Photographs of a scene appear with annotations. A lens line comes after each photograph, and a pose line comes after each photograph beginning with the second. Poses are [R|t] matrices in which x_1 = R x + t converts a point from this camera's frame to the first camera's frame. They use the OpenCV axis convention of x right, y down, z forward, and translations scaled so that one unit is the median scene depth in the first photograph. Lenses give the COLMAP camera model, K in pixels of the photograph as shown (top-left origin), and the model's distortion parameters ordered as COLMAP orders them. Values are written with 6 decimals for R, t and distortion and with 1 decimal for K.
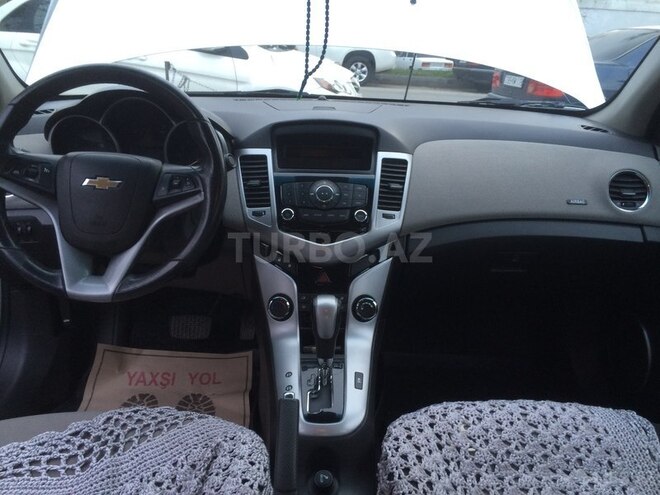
lens RADIAL K [[572.3, 0, 330.0], [0, 572.3, 247.5], [0, 0, 1]] dist [0.081495, -0.126817]
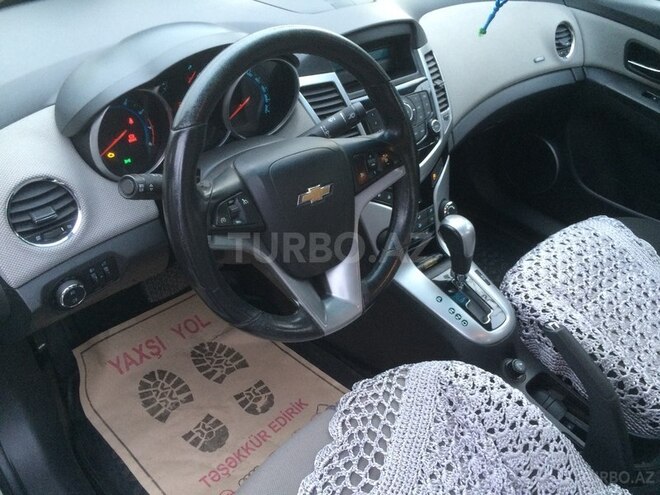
lens RADIAL K [[572.3, 0, 330.0], [0, 572.3, 247.5], [0, 0, 1]] dist [0.081495, -0.126817]
pose [[0.765103, -0.378308, 0.521058, -0.489151], [0.166295, 0.897849, 0.407692, -0.216488], [-0.622064, -0.225277, 0.749857, 0.236312]]
